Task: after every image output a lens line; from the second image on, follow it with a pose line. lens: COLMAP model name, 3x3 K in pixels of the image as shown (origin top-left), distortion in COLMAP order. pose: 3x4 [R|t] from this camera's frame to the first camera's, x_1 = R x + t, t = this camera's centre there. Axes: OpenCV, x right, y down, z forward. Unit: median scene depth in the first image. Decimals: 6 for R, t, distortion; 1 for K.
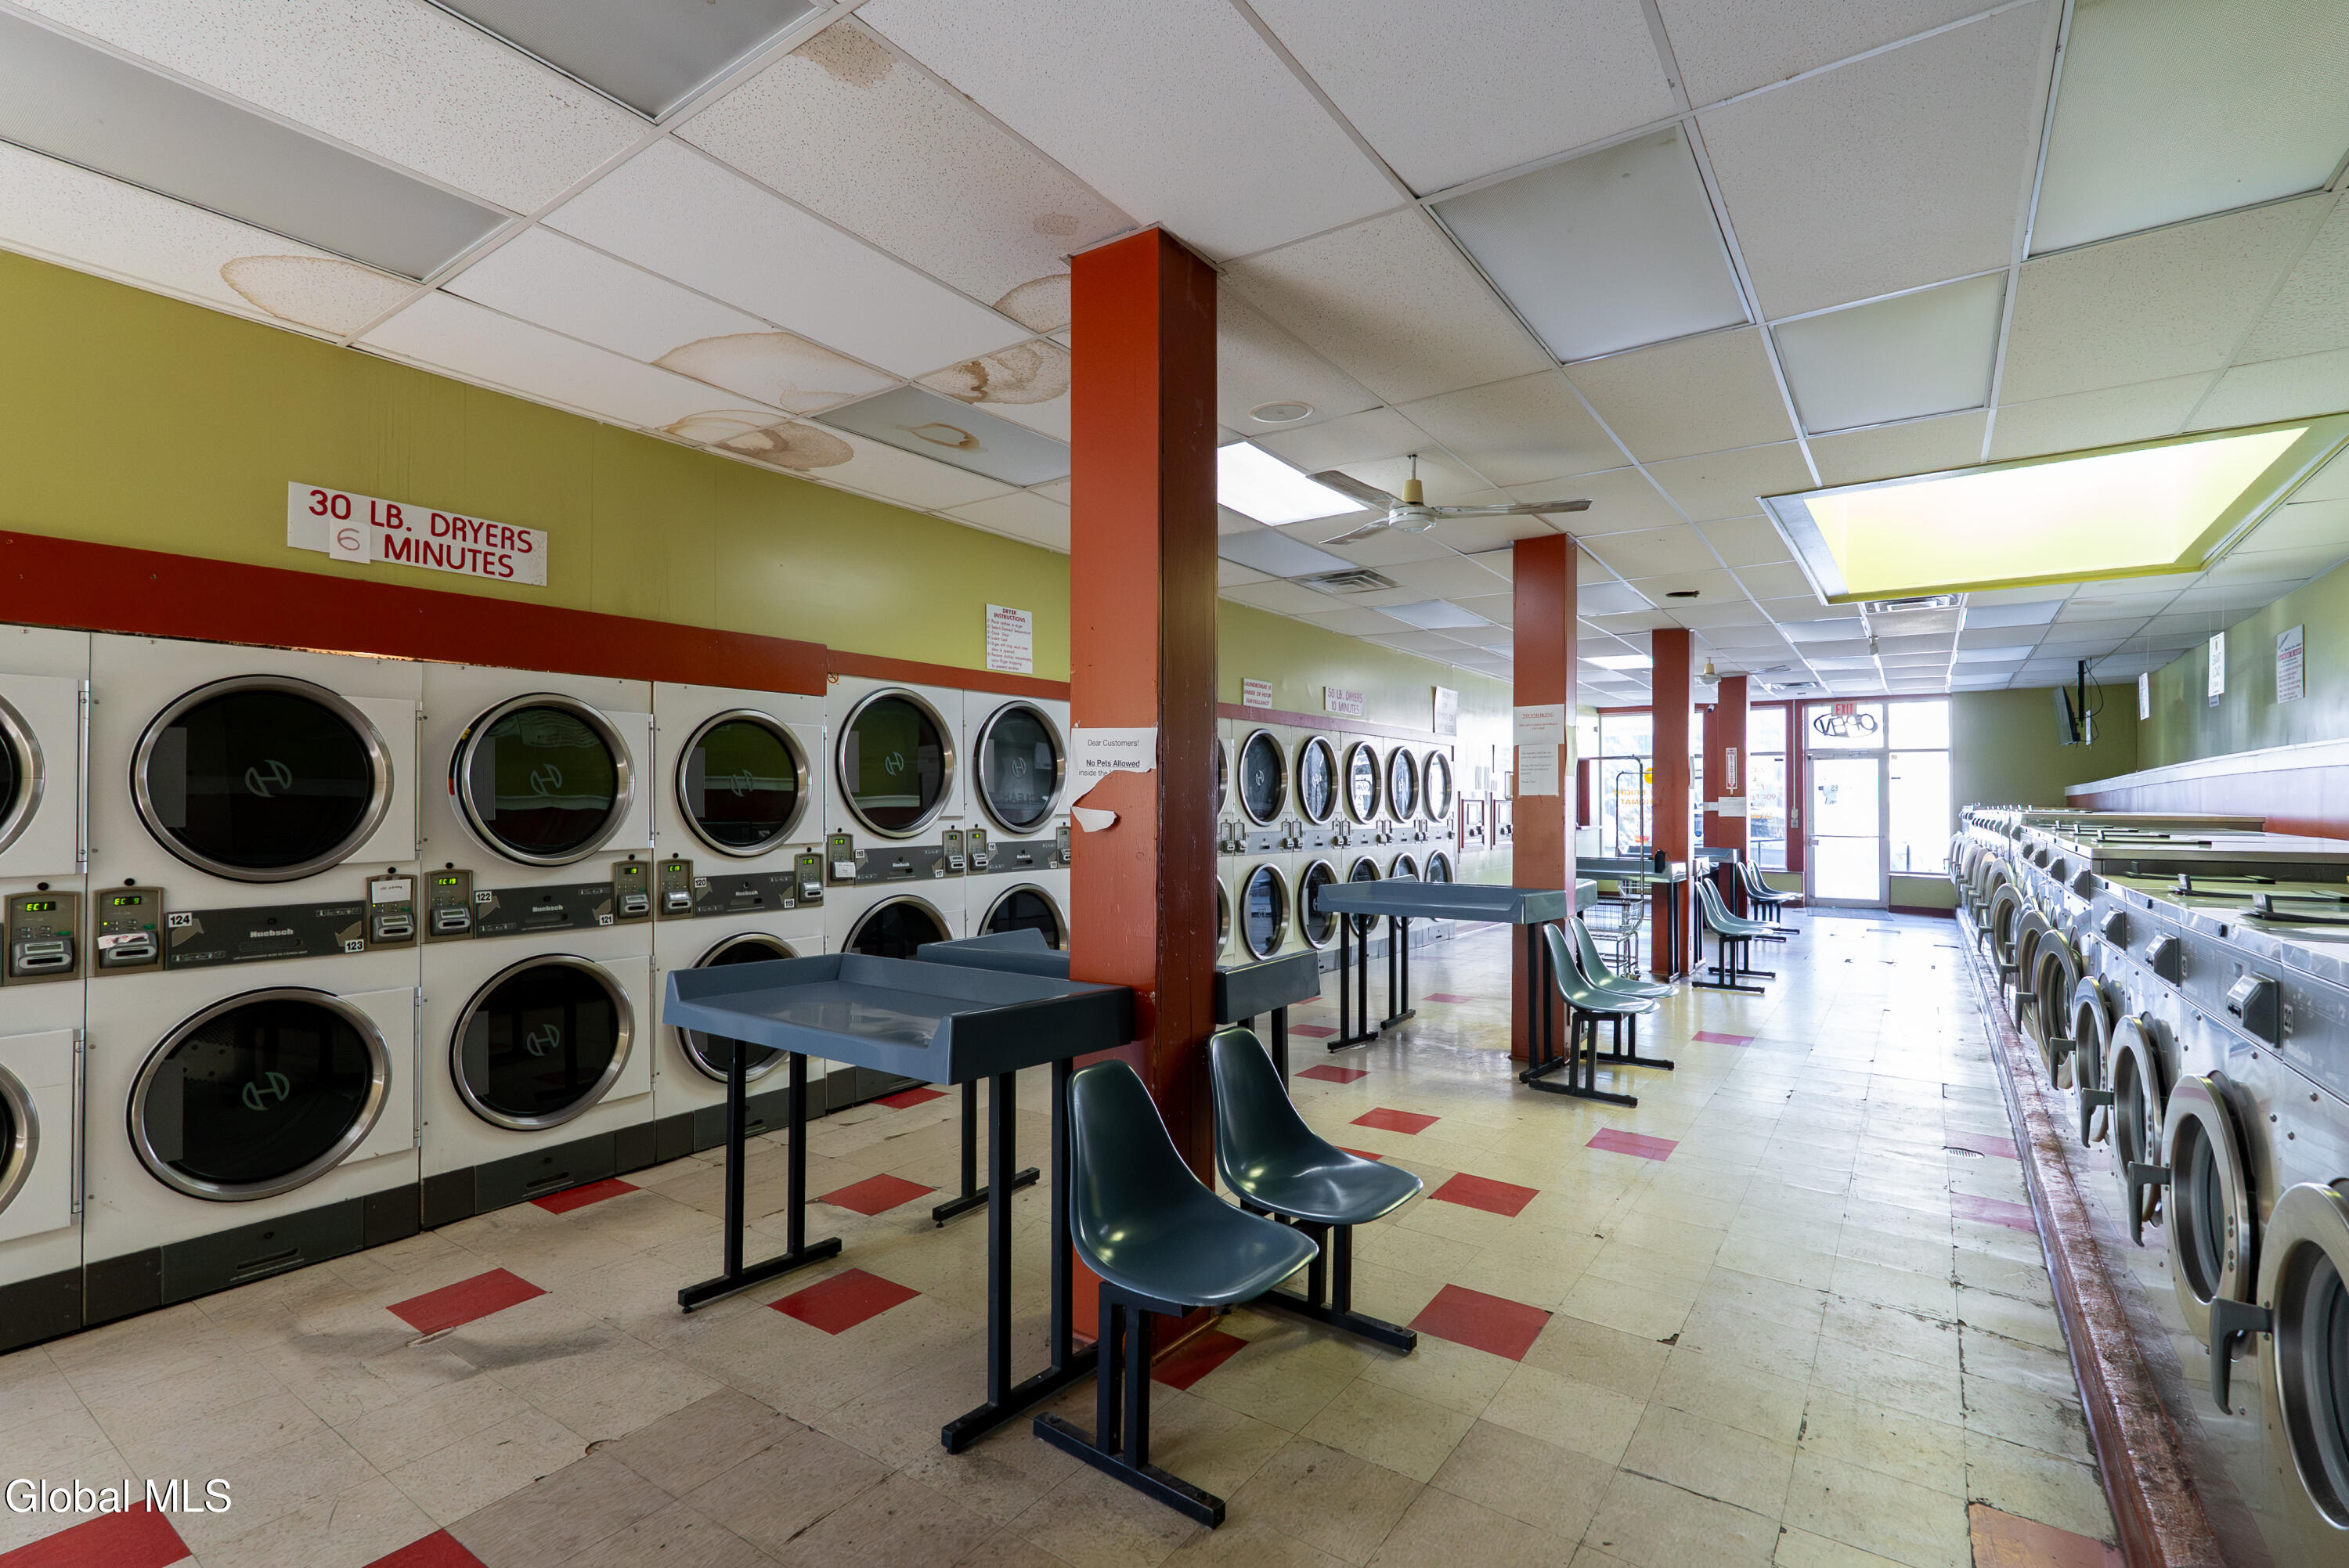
lens RADIAL K [[1078.7, 0, 1174.5], [0, 1078.7, 784.0], [0, 0, 1]] dist [0.000887, 0.000621]
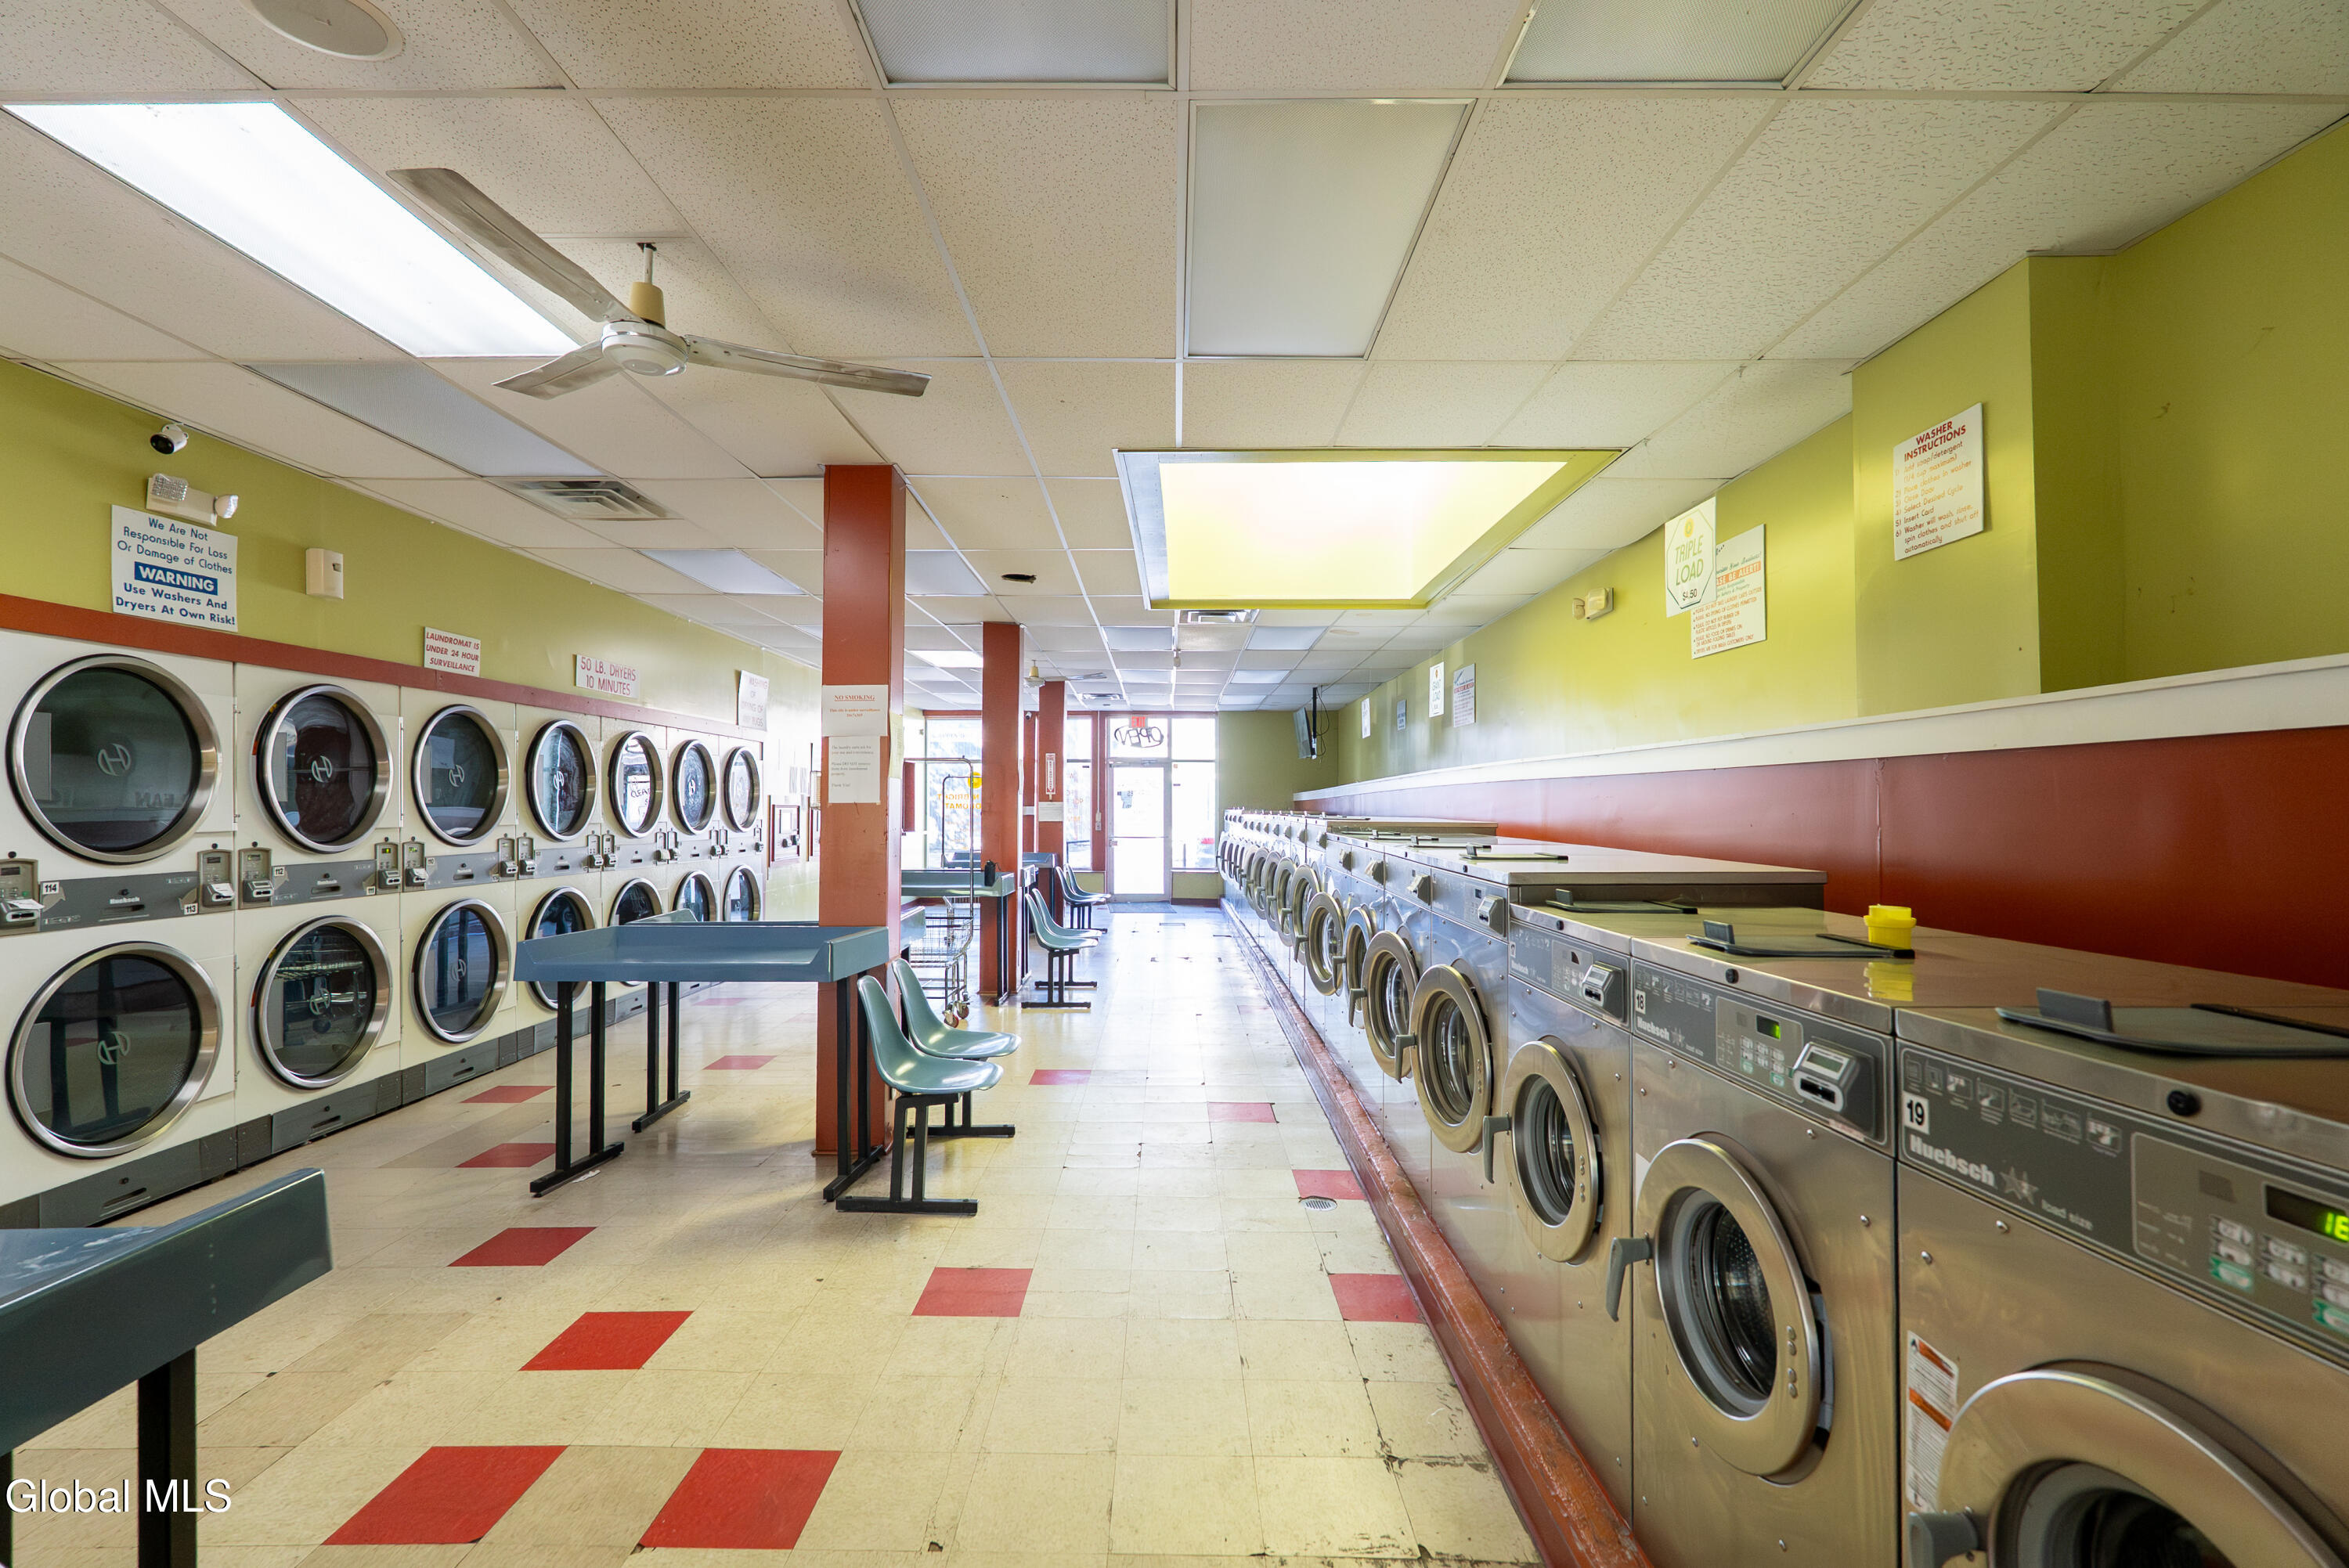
lens RADIAL K [[971.9, 0, 1164.9], [0, 971.9, 789.1], [0, 0, 1]] dist [-0.006347, 0.000338]
pose [[0.812777, 0.007318, 0.582529, 0.084947], [-0.008415, 0.999964, -0.000821, -0.000381], [-0.582514, -0.004235, 0.812810, 0.230614]]
